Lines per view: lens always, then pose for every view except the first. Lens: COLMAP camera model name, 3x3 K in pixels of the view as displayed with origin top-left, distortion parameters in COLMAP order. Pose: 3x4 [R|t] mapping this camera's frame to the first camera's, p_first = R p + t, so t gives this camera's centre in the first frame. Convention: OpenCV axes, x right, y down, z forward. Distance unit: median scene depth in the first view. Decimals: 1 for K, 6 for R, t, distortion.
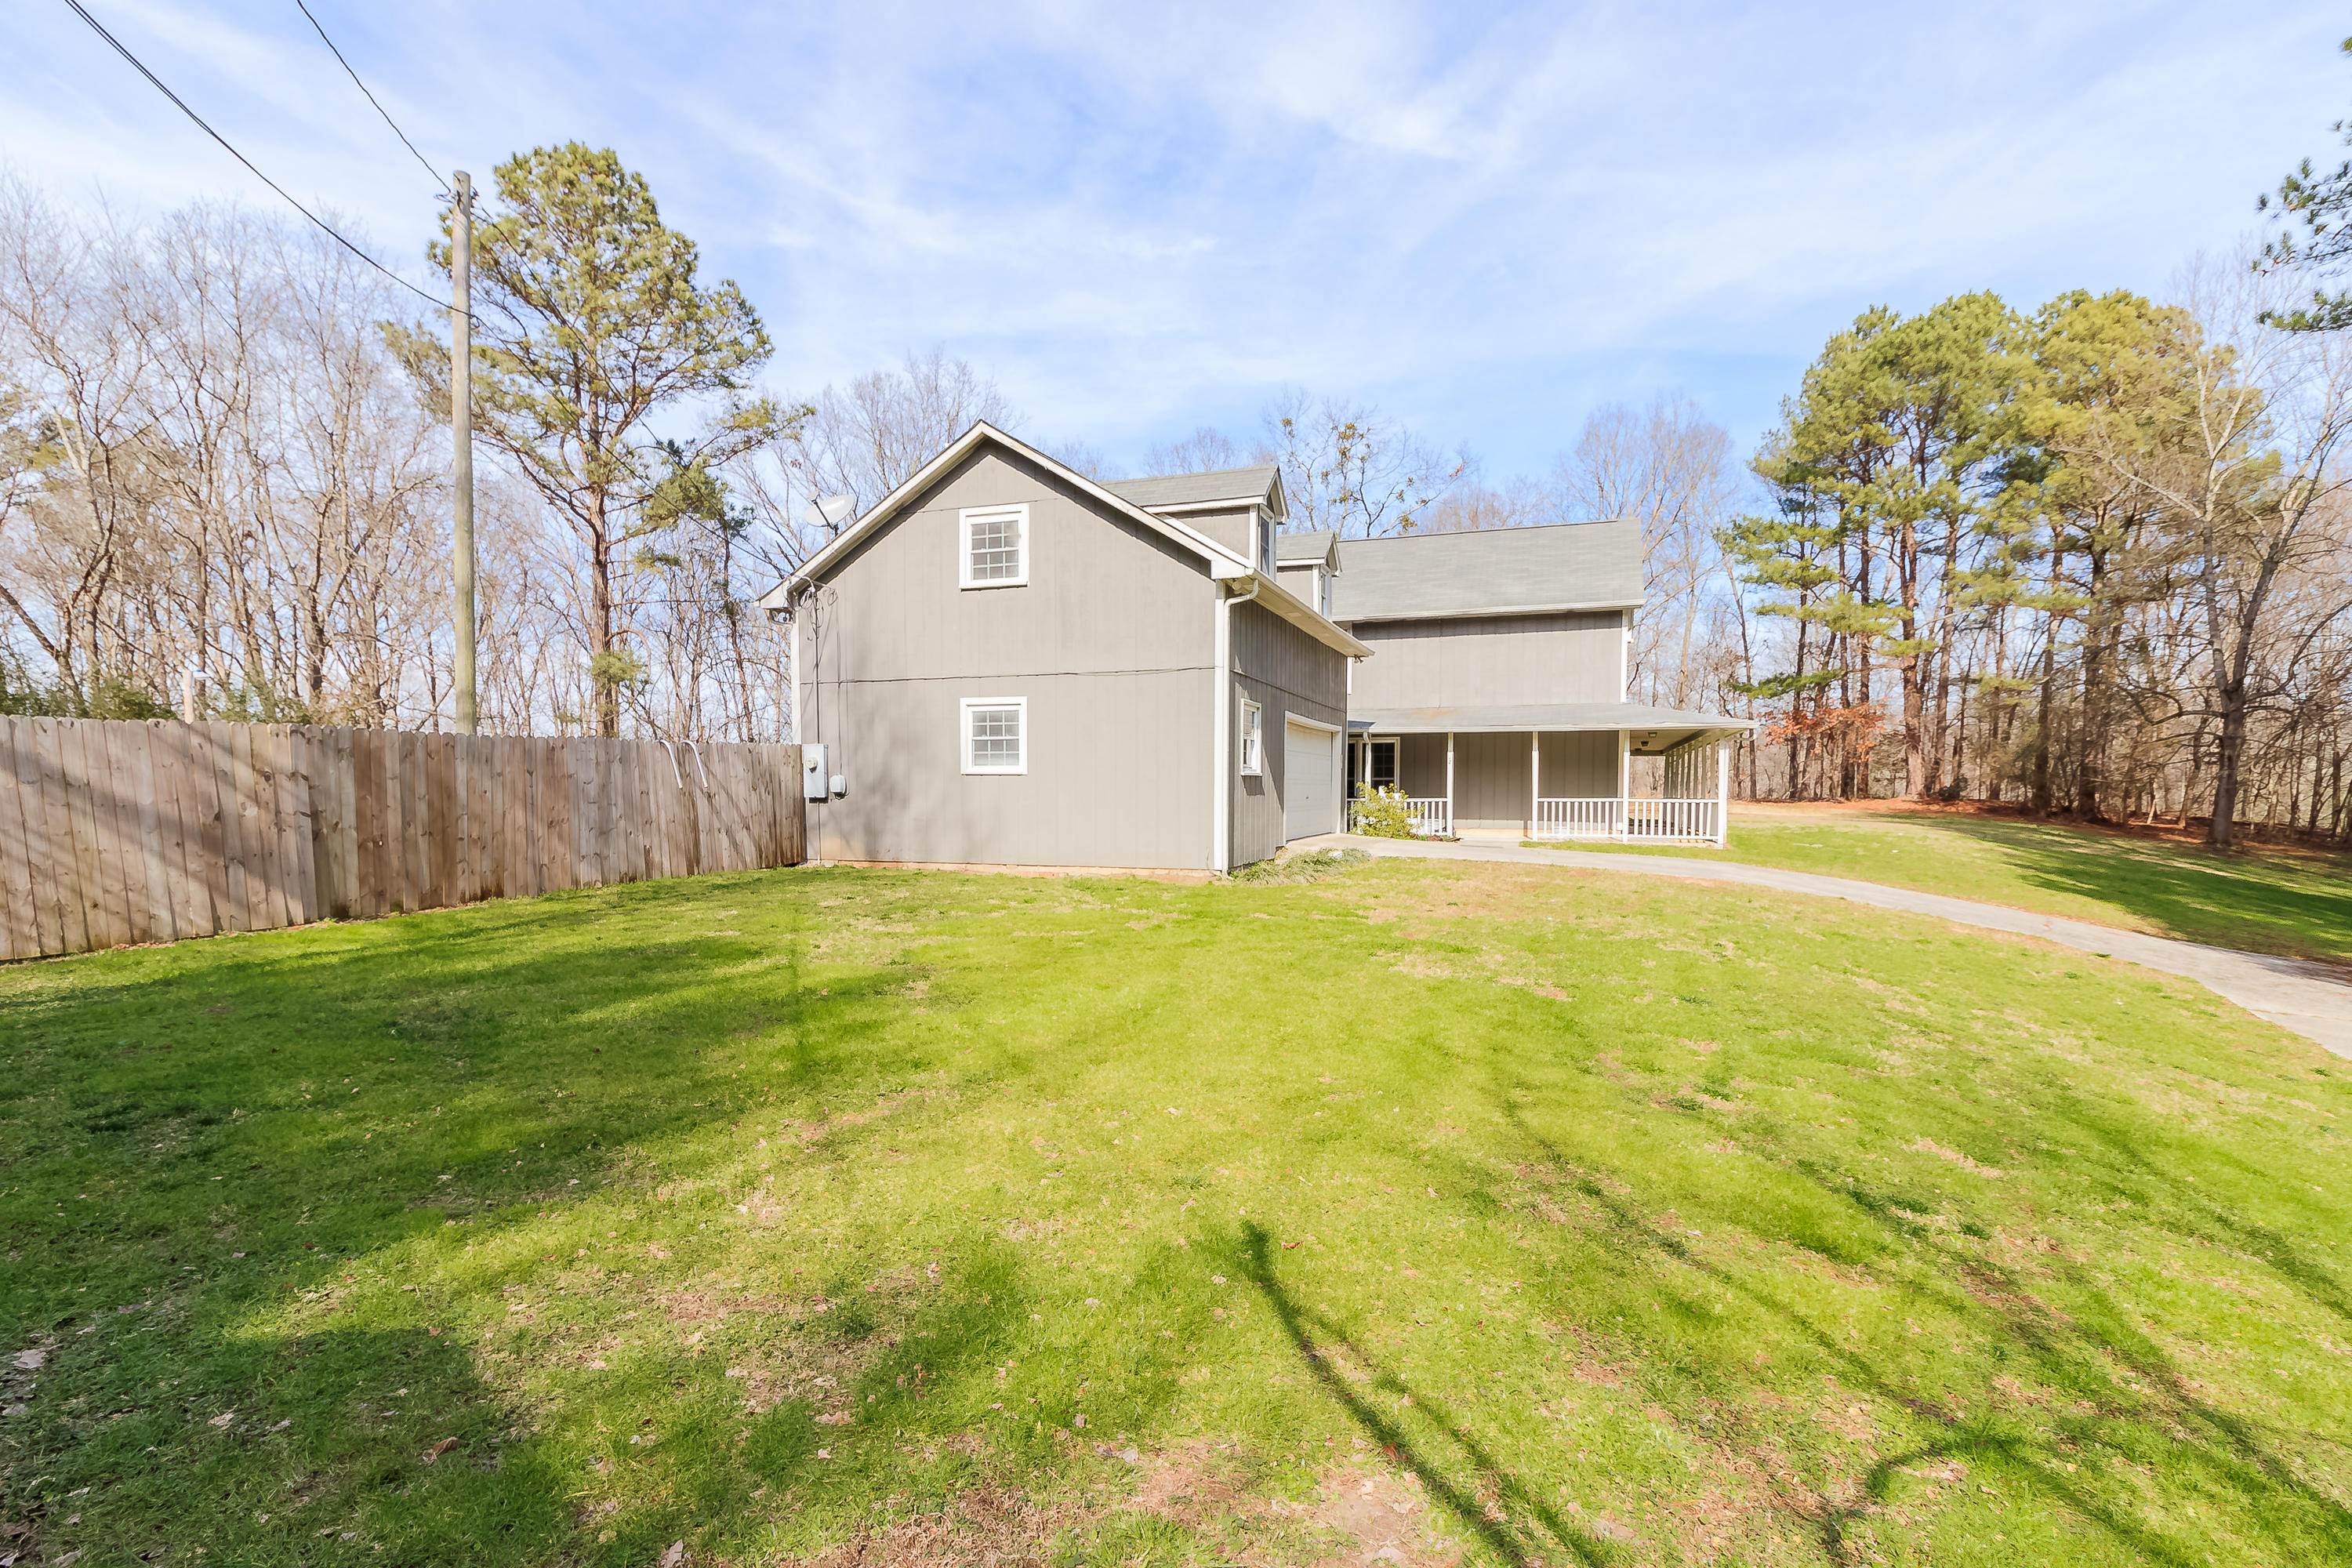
lens RADIAL K [[1143.2, 0, 1144.0], [0, 1143.2, 769.8], [0, 0, 1]] dist [0.000470, 0.001200]
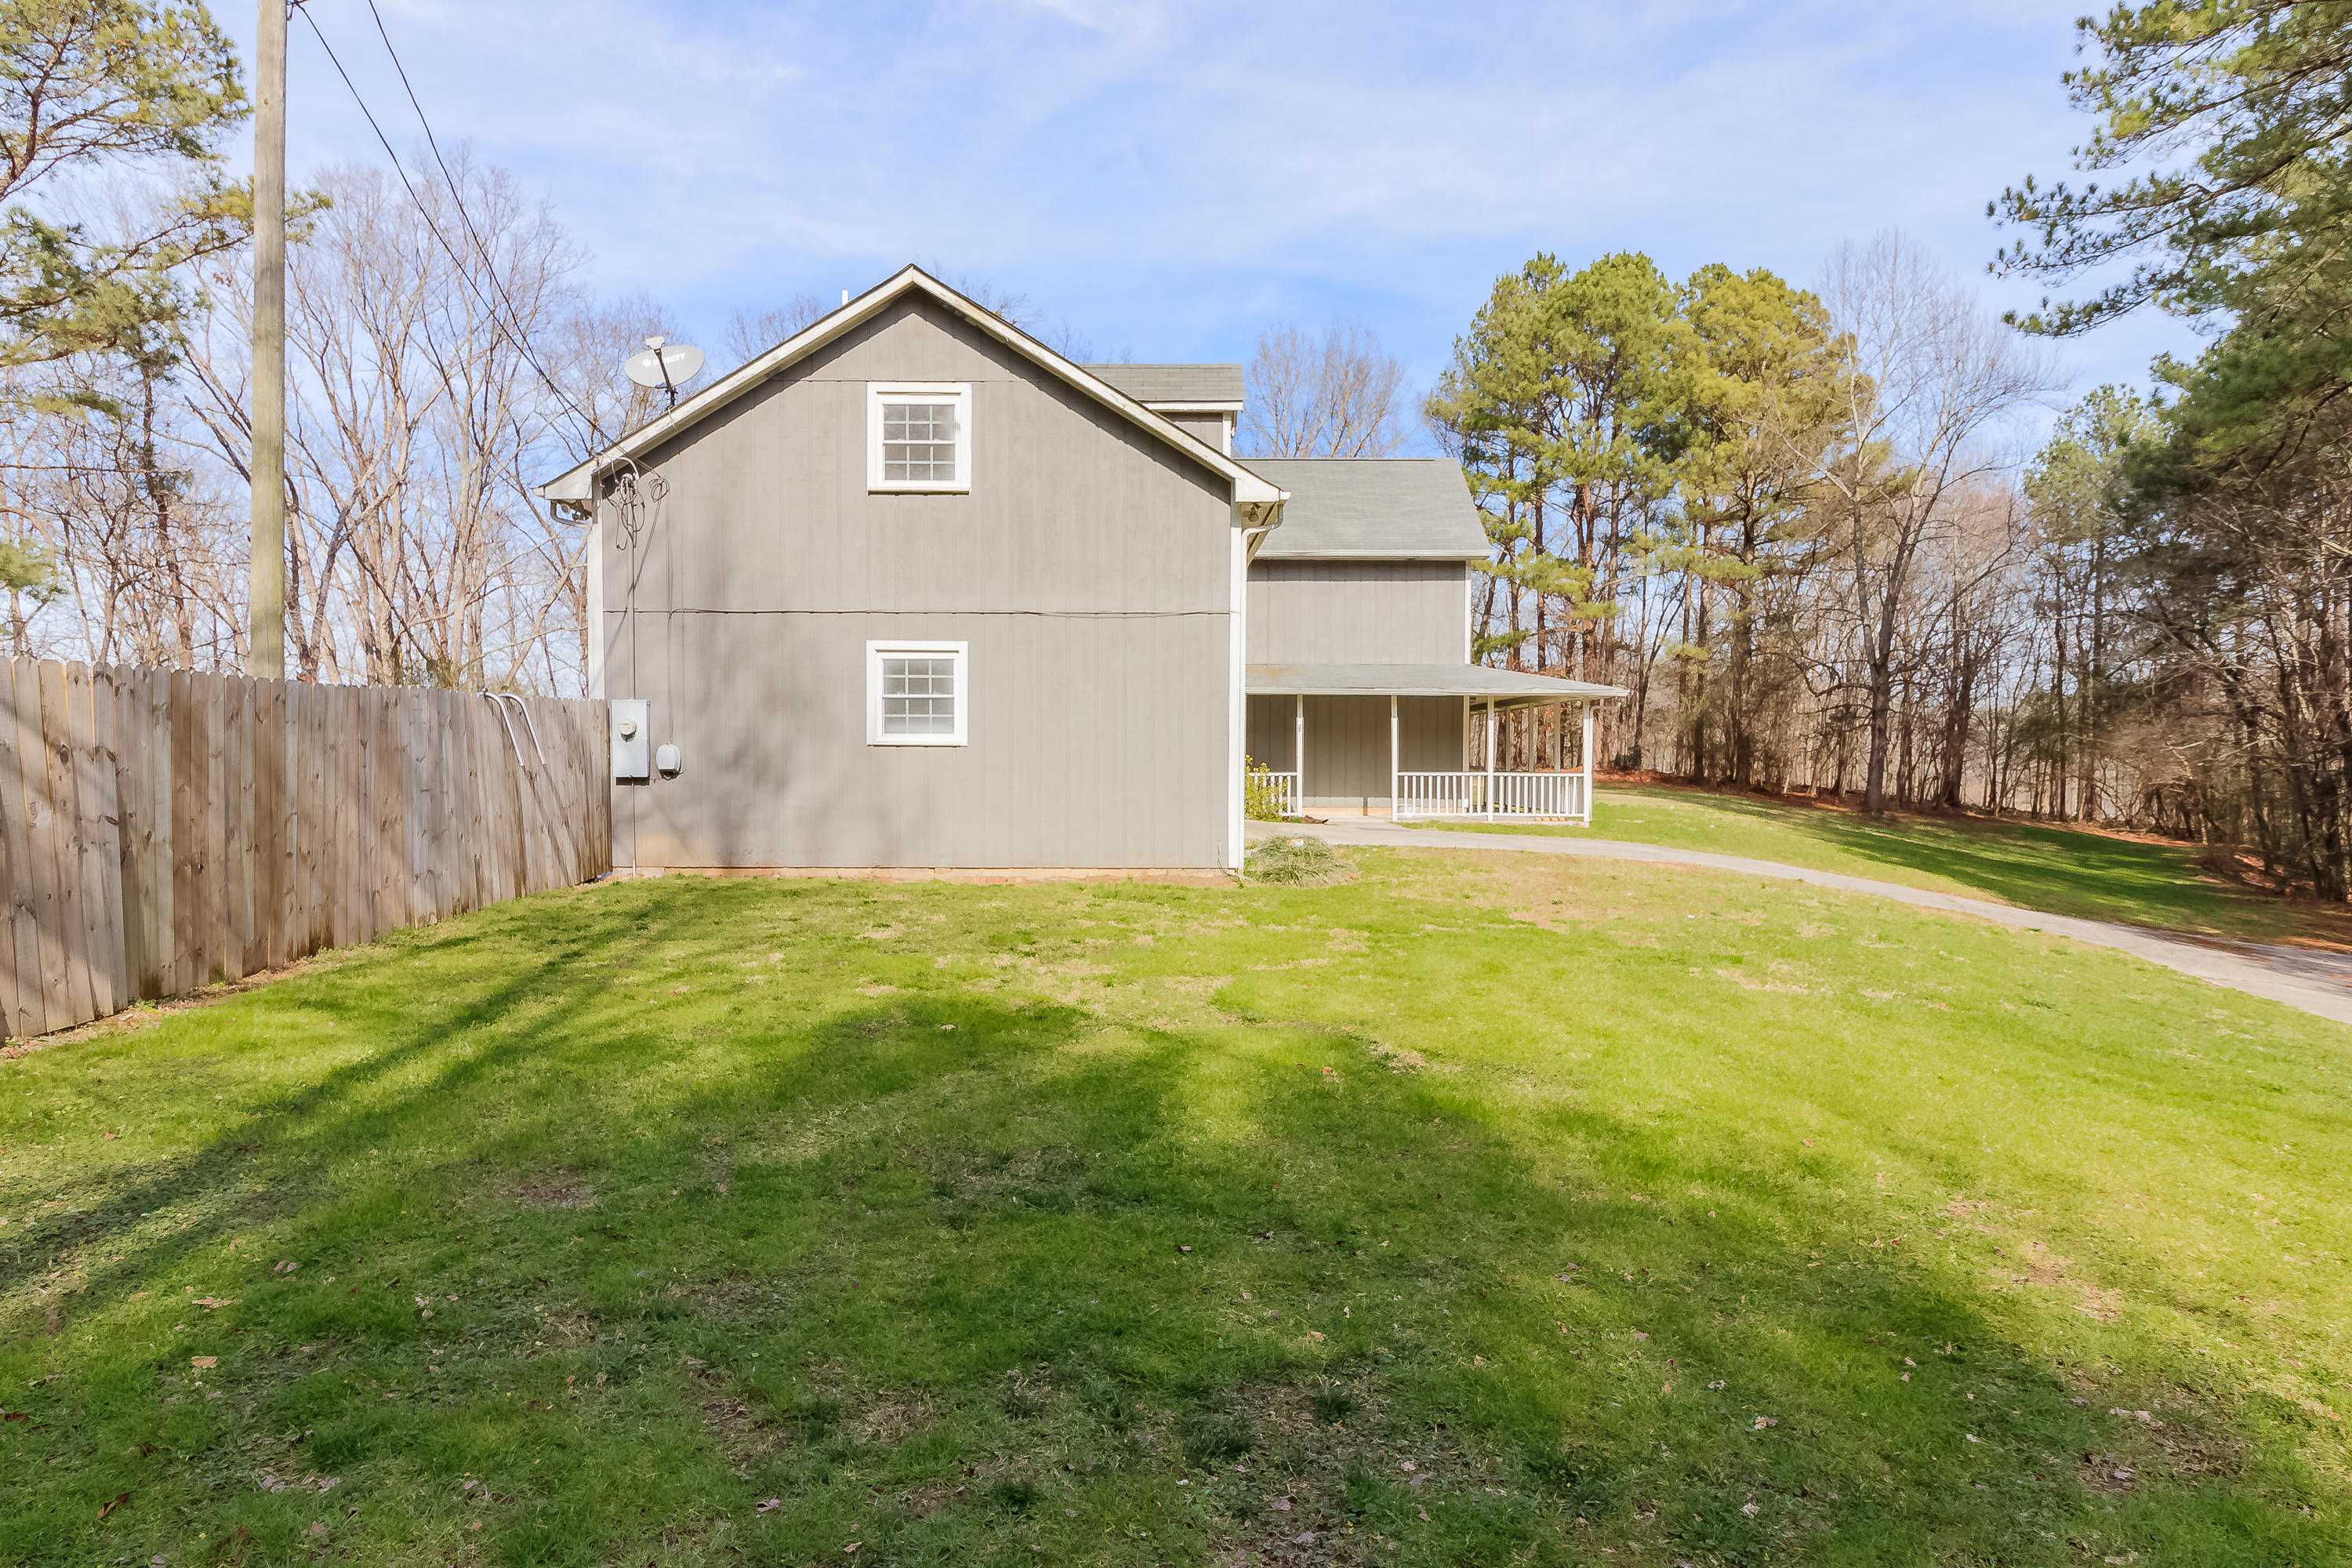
lens RADIAL K [[1399.9, 0, 1174.5], [0, 1399.9, 705.4], [0, 0, 1]] dist [0.003137, 0.000825]
pose [[0.934810, 0.014476, 0.354854, -0.292951], [-0.007987, 0.999773, -0.019745, -0.005250], [-0.355059, 0.015623, 0.934713, 0.097065]]
